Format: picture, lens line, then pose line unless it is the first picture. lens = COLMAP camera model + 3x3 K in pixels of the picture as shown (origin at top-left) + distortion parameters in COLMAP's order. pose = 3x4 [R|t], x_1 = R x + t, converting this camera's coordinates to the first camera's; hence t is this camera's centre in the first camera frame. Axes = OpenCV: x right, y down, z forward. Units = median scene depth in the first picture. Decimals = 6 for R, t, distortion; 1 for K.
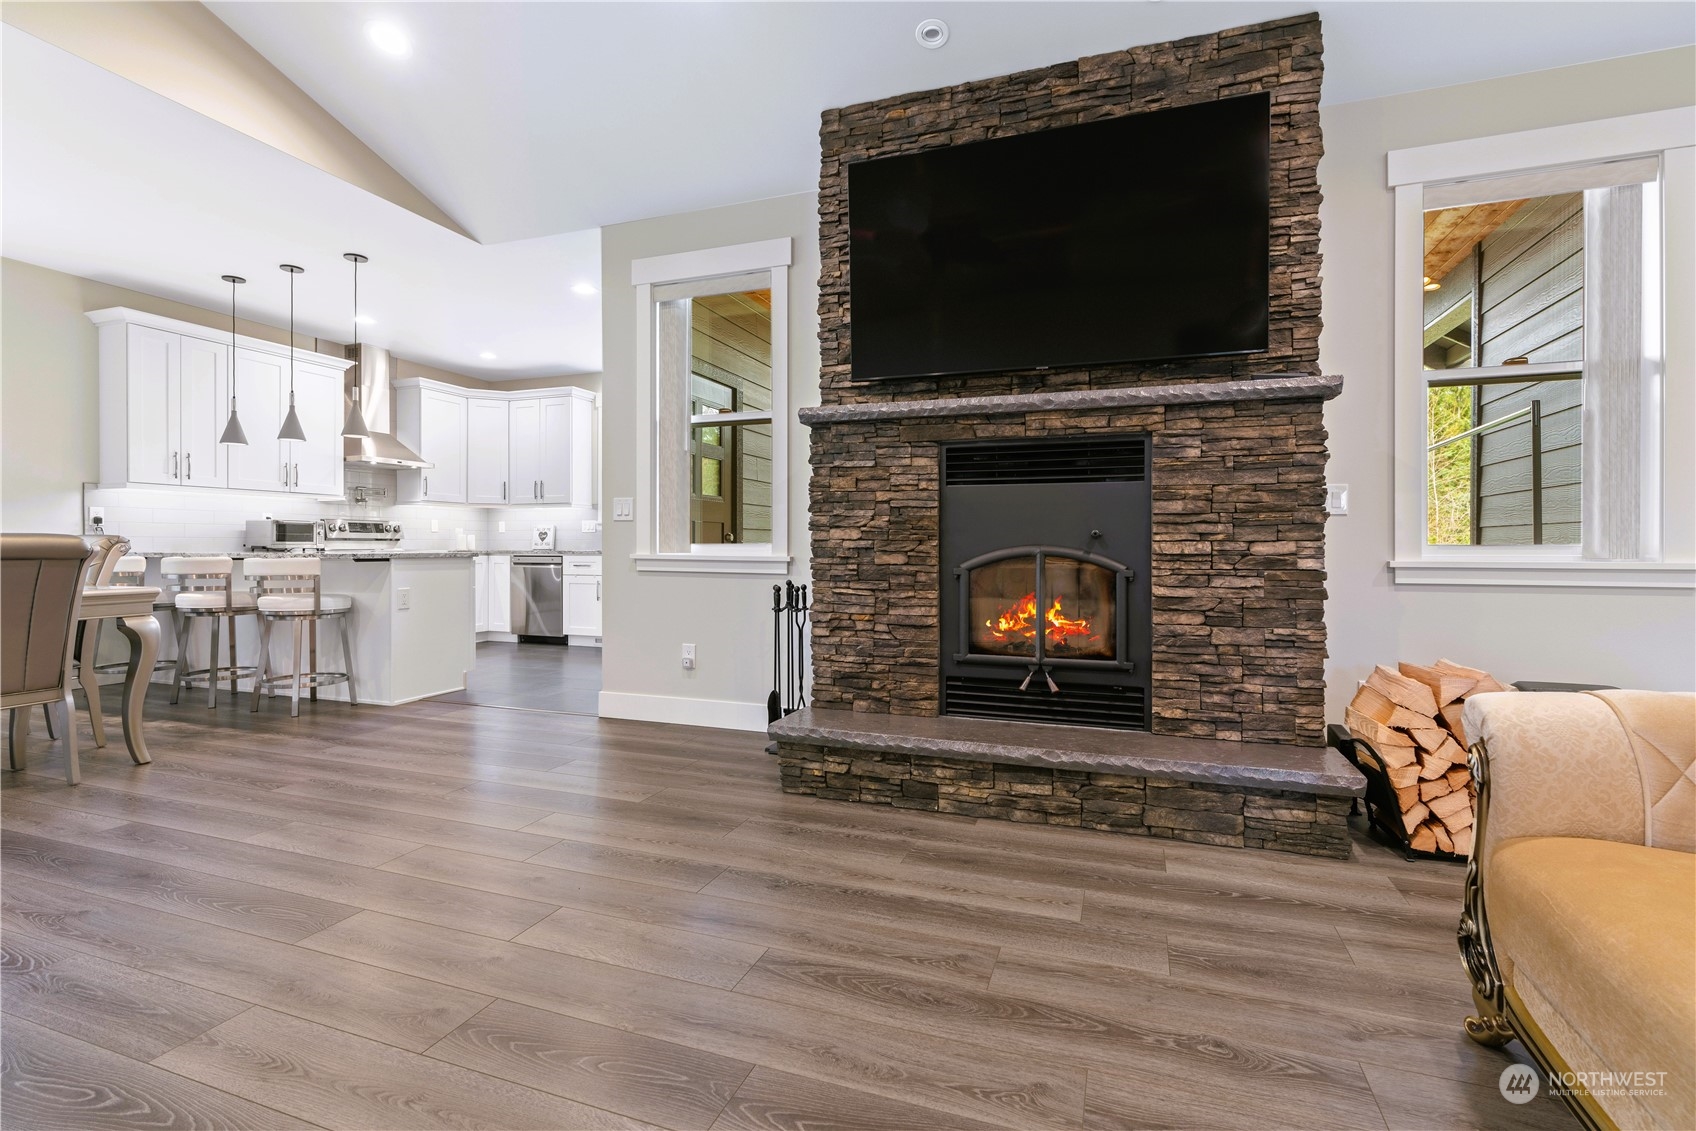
lens RADIAL K [[782.8, 0, 846.7], [0, 782.8, 549.3], [0, 0, 1]] dist [-0.004979, 0.000496]
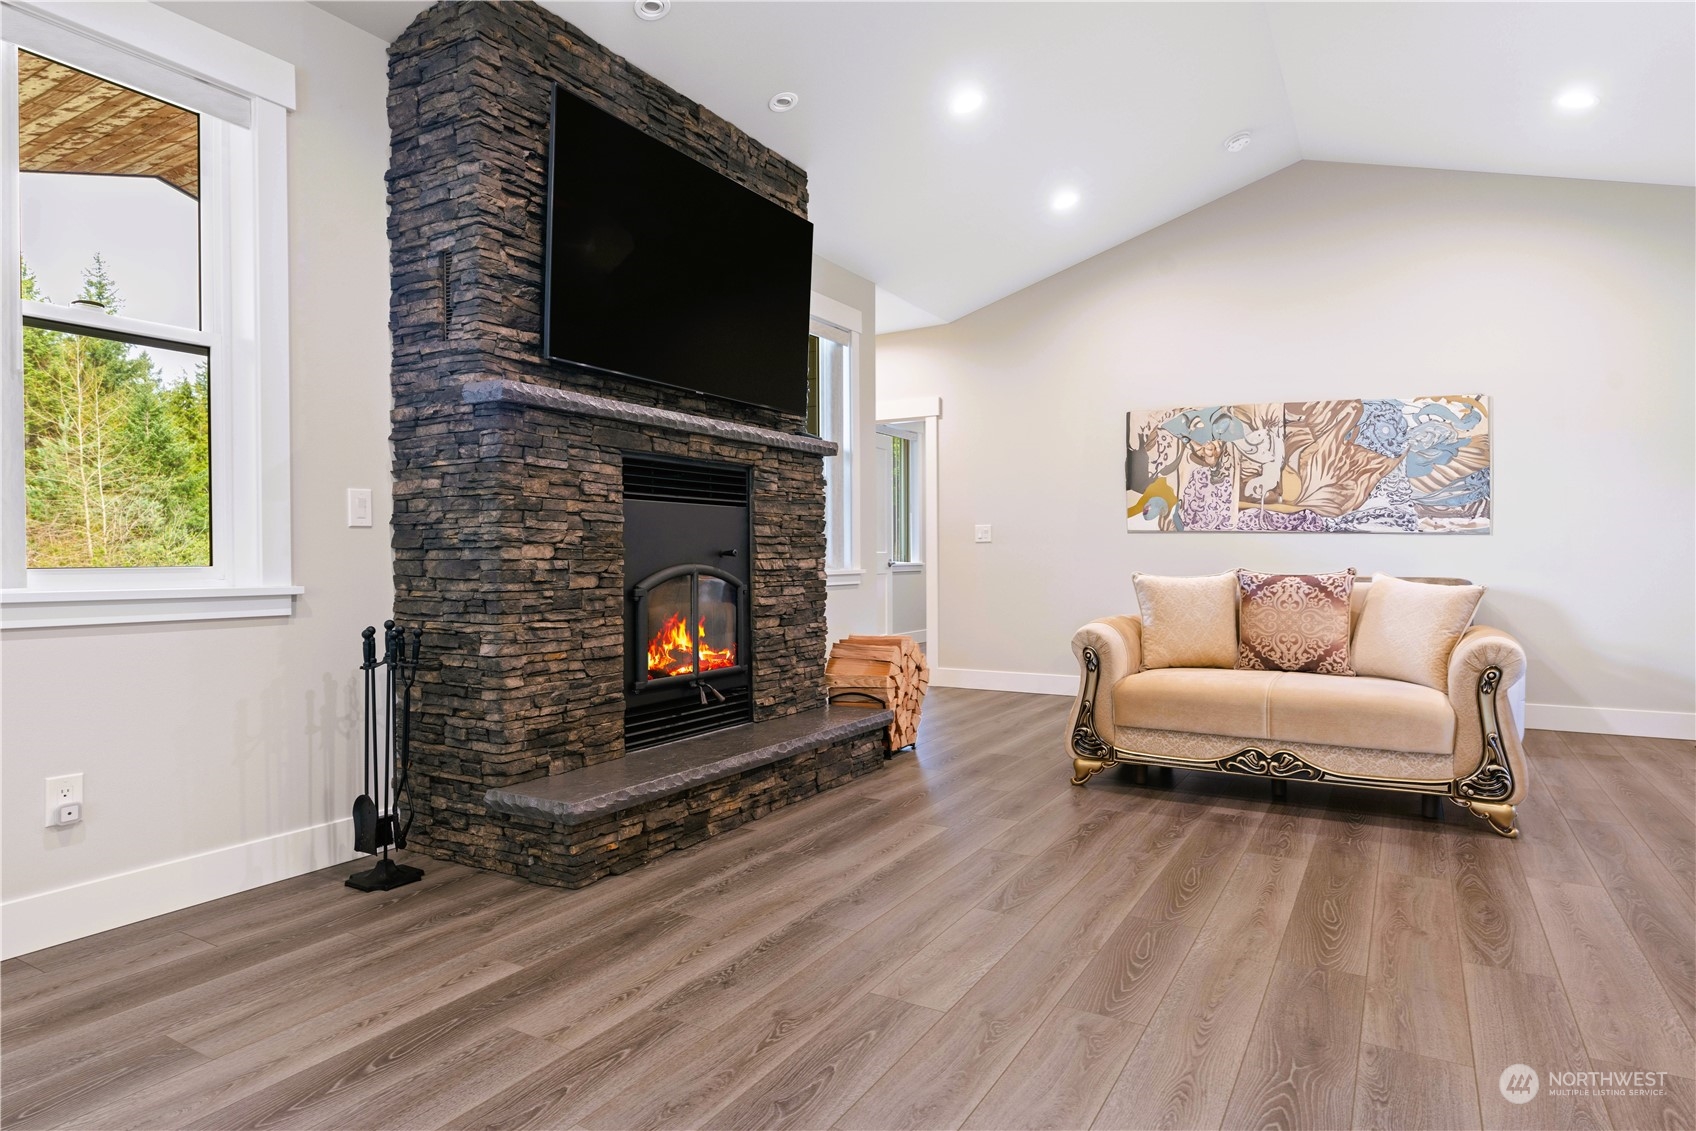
lens RADIAL K [[961.2, 0, 848.7], [0, 961.2, 568.9], [0, 0, 1]] dist [-0.000679, 0.001145]
pose [[0.184882, -0.016195, 0.982627, -0.967990], [0.010507, 0.999840, 0.014501, -0.014659], [-0.982705, 0.007643, 0.185022, 0.571429]]
